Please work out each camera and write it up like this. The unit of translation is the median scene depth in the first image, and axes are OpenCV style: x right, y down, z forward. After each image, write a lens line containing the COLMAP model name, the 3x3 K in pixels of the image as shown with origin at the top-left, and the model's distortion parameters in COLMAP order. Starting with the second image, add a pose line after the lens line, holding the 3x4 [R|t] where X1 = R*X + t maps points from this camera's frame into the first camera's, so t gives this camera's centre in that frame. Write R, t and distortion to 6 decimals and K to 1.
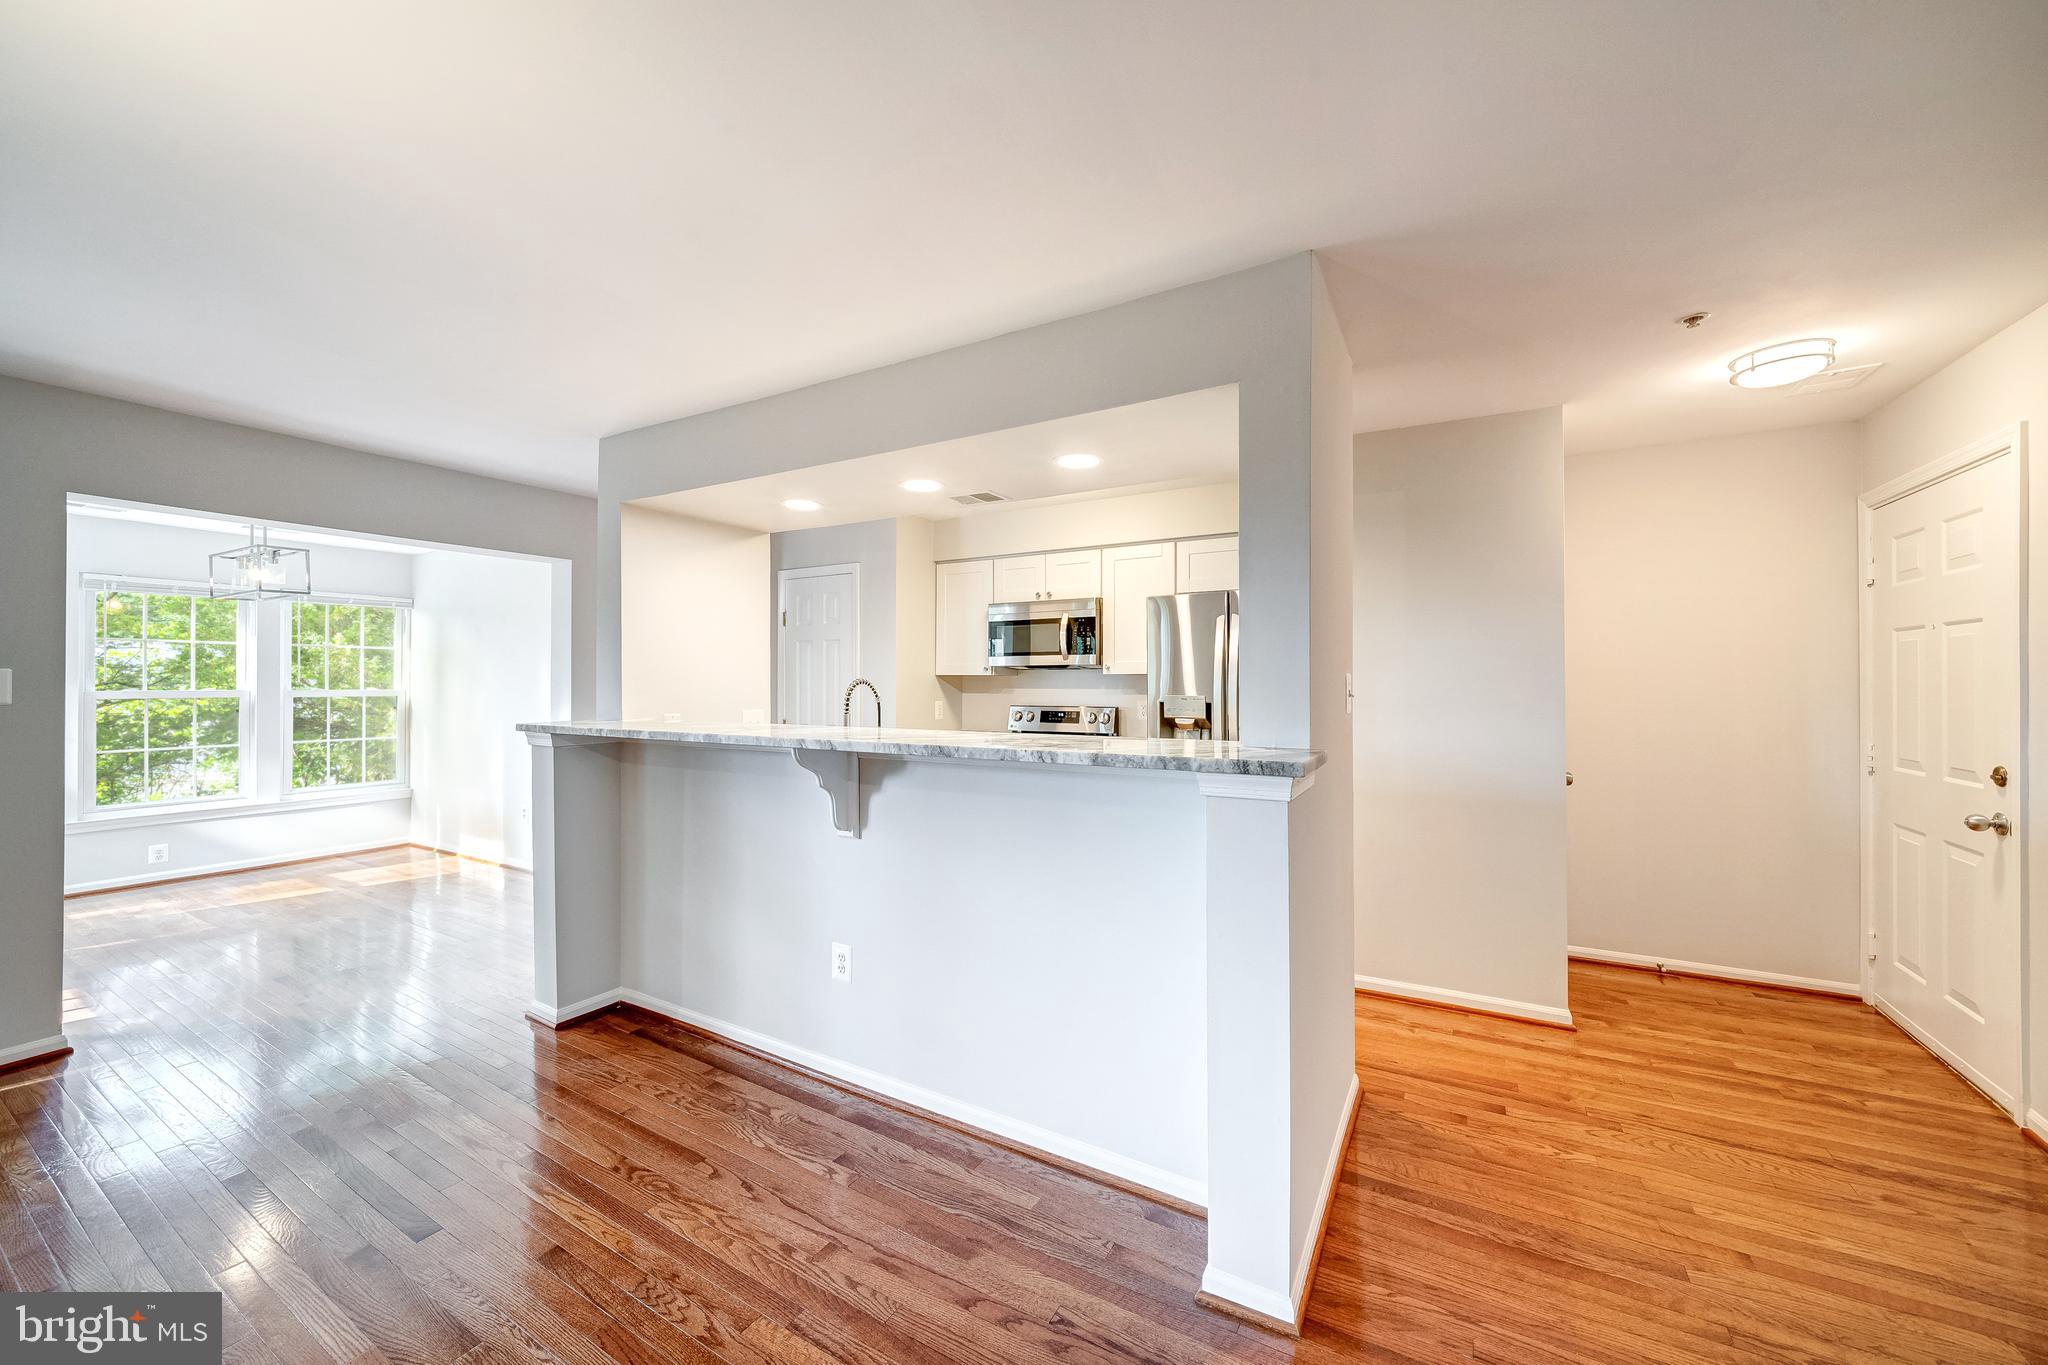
lens RADIAL K [[746.4, 0, 1025.5], [0, 746.4, 677.7], [0, 0, 1]] dist [-0.007395, 0.000860]
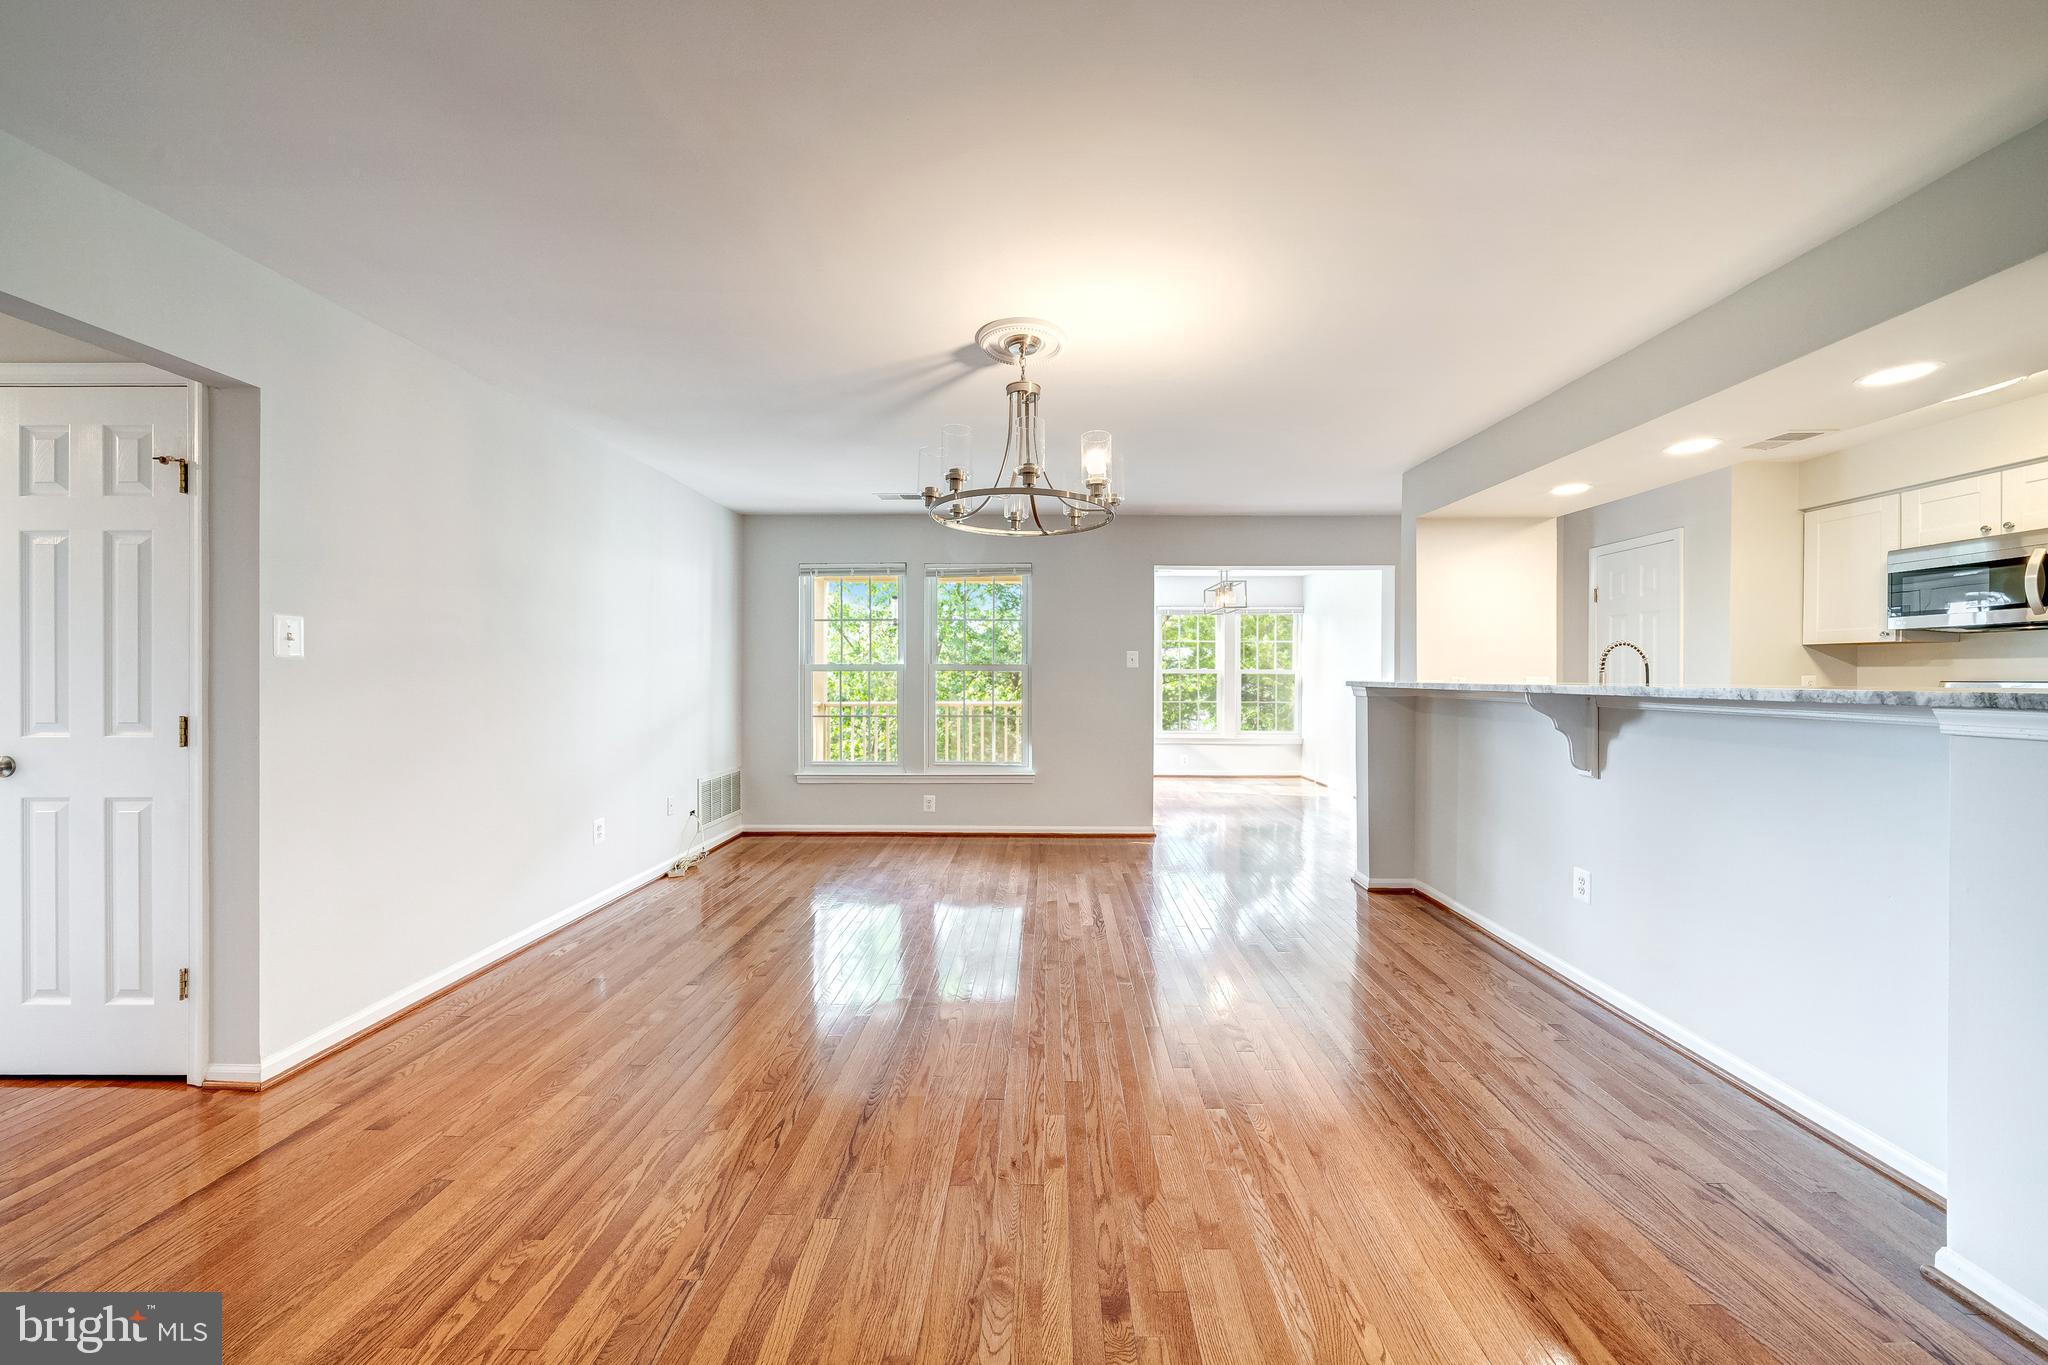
lens RADIAL K [[692.3, 0, 1040.1], [0, 692.3, 670.3], [0, 0, 1]] dist [-0.005803, 0.000210]
pose [[0.480507, -0.001585, -0.876989, 0.242266], [0.000630, 0.999999, -0.001462, 0.043244], [0.876990, 0.000150, 0.480508, -0.208082]]
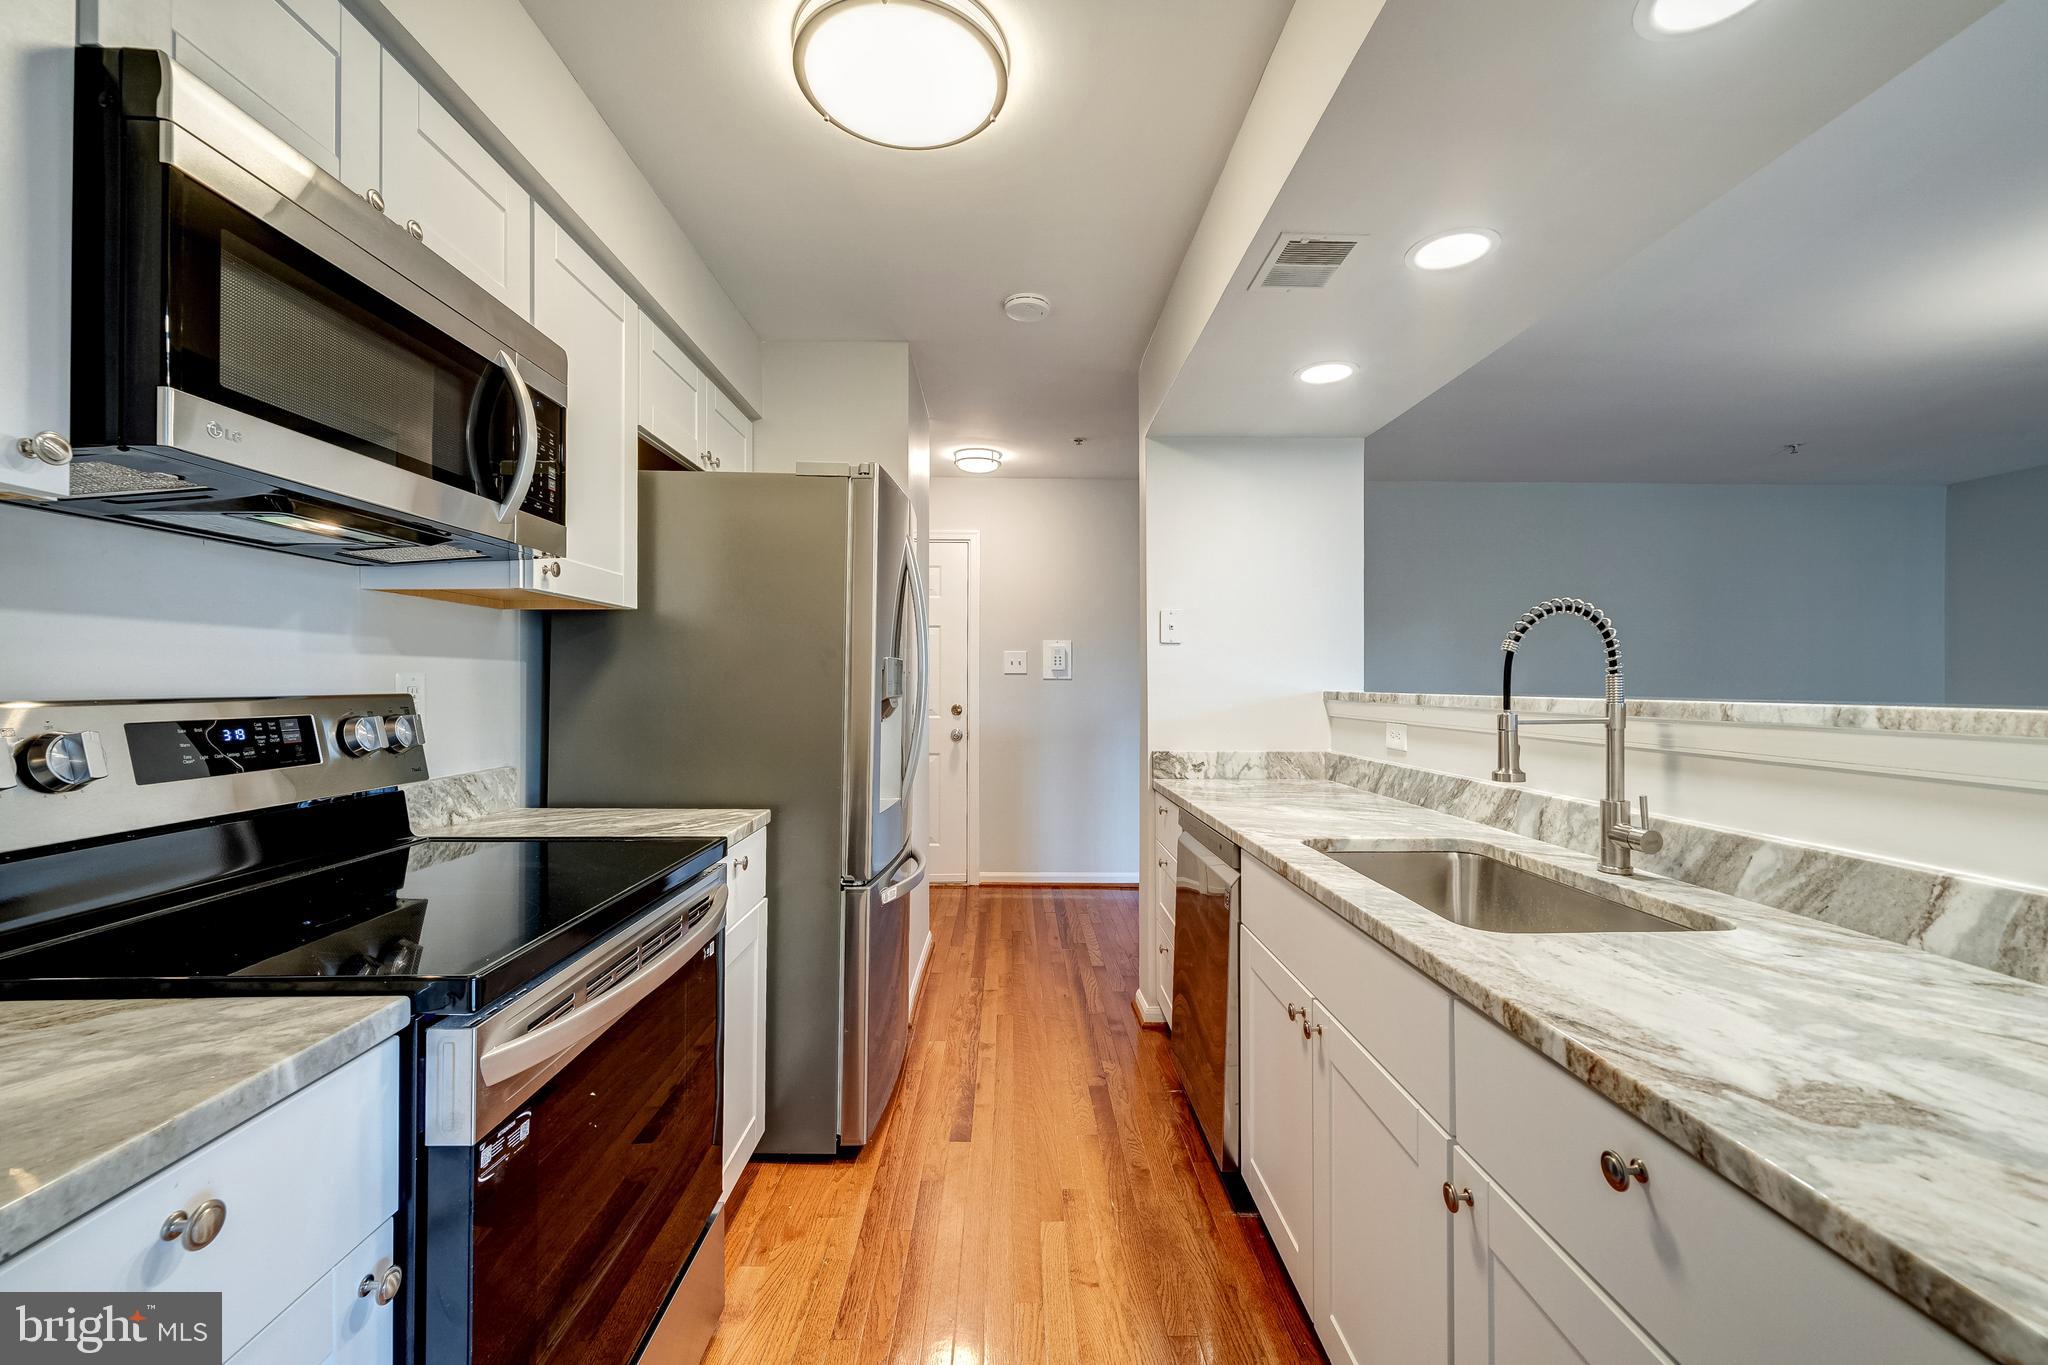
lens RADIAL K [[824.6, 0, 1031.4], [0, 824.6, 676.3], [0, 0, 1]] dist [-0.003736, 0.001613]
pose [[-0.517803, 0.008192, 0.855460, -0.492019], [-0.004454, 0.999915, -0.012271, 0.057726], [-0.855488, -0.010164, -0.517723, 1.577000]]
